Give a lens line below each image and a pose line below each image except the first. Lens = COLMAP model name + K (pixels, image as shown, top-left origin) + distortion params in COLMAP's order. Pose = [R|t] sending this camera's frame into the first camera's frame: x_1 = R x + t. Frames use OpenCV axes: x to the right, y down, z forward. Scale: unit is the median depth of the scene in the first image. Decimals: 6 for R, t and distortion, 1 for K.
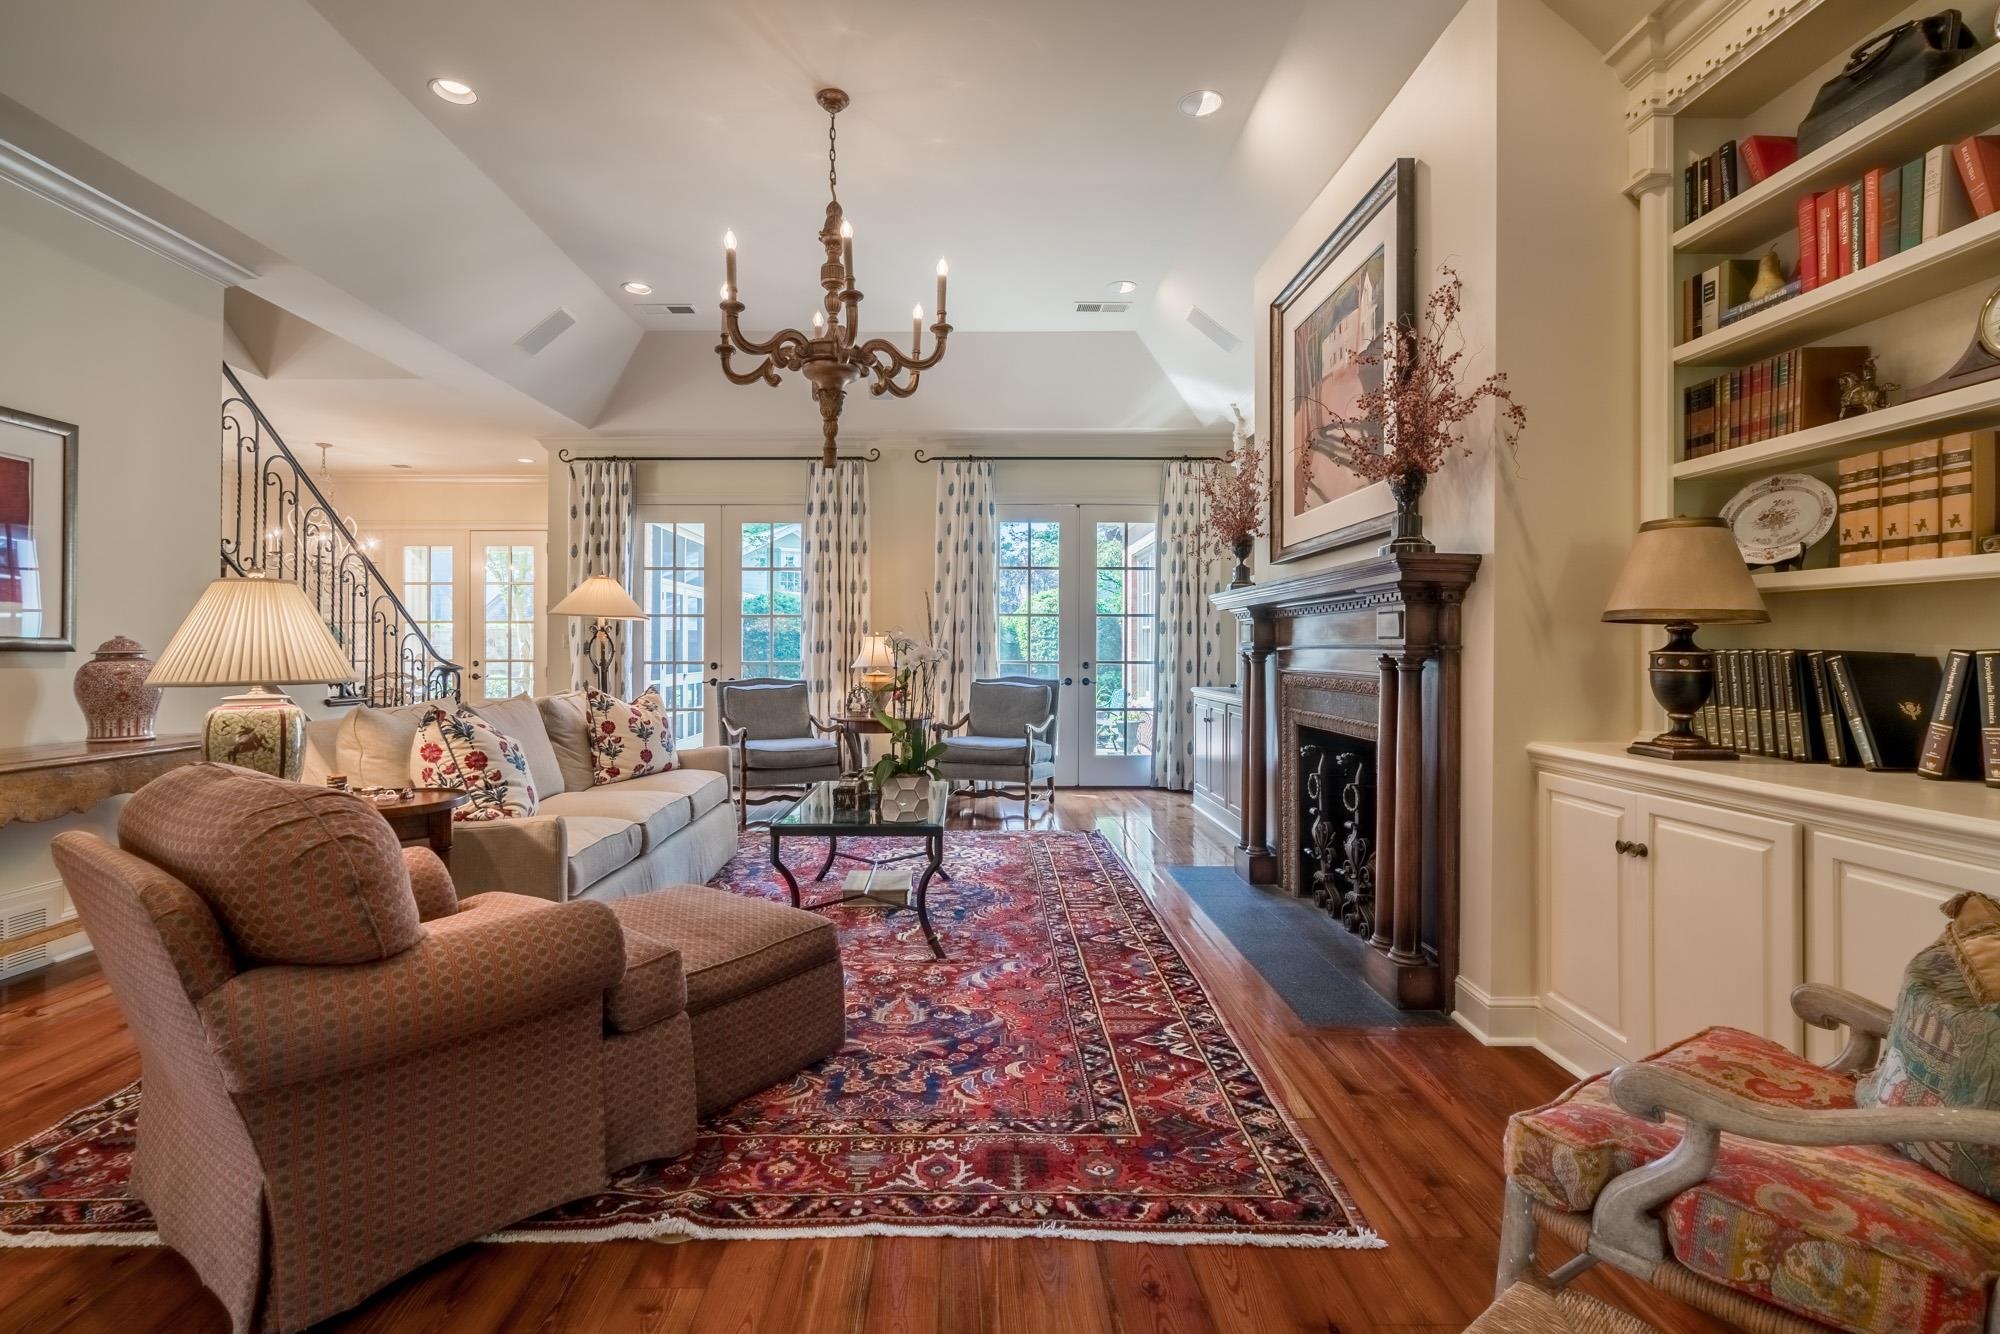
lens RADIAL K [[918.6, 0, 973.9], [0, 918.6, 667.6], [0, 0, 1]] dist [-0.003139, 0.000315]
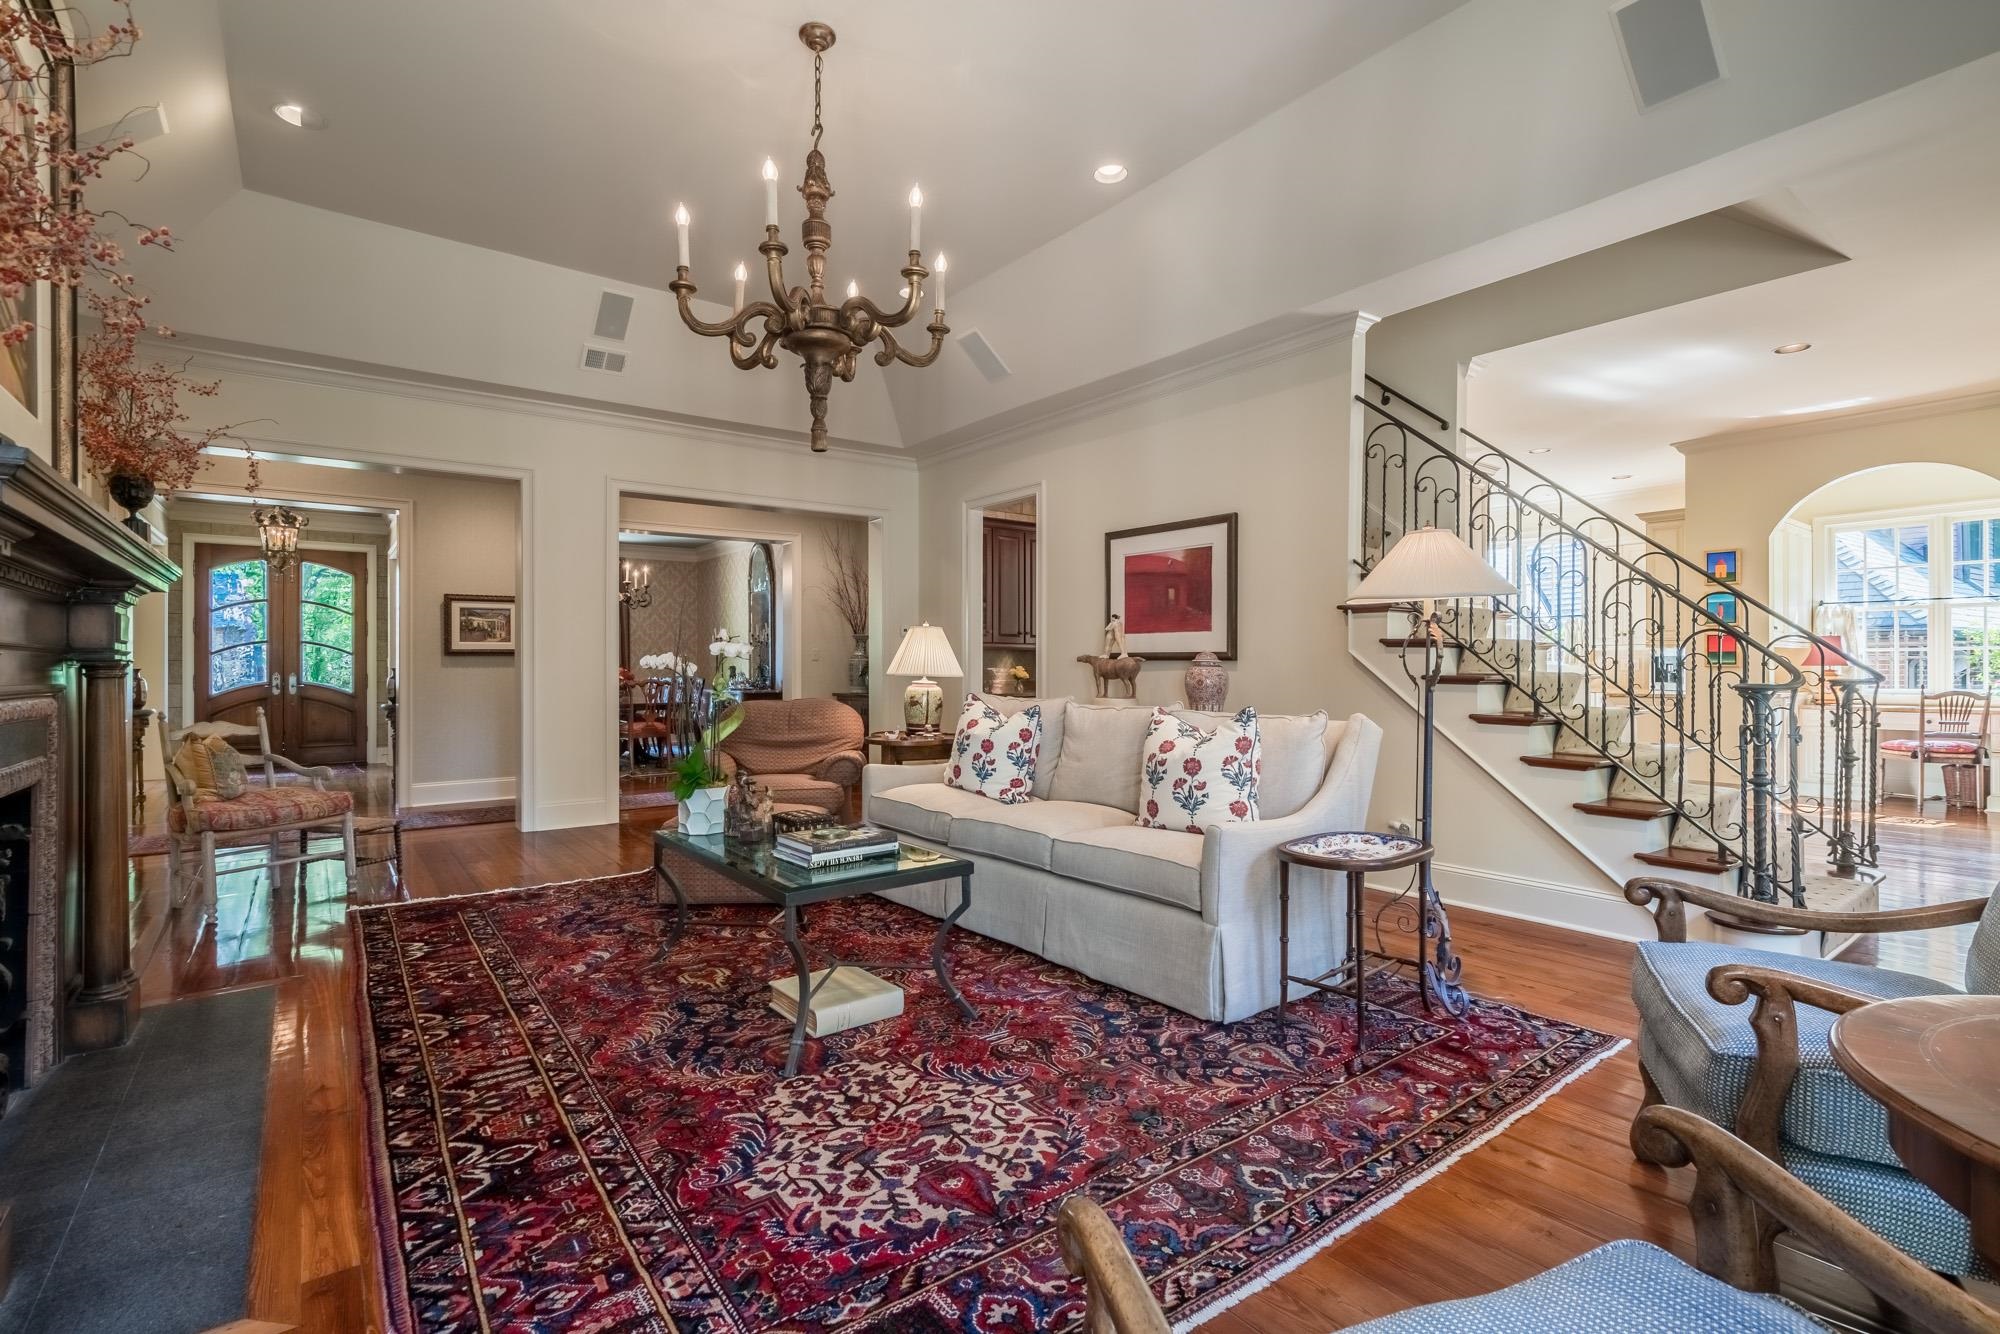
lens RADIAL K [[918.6, 0, 973.9], [0, 918.6, 667.6], [0, 0, 1]] dist [-0.003139, 0.000315]
pose [[-0.814321, 0.000170, -0.580415, 0.278902], [-0.009455, 0.999863, 0.013558, -0.024984], [0.580338, 0.016529, -0.814208, 2.130170]]
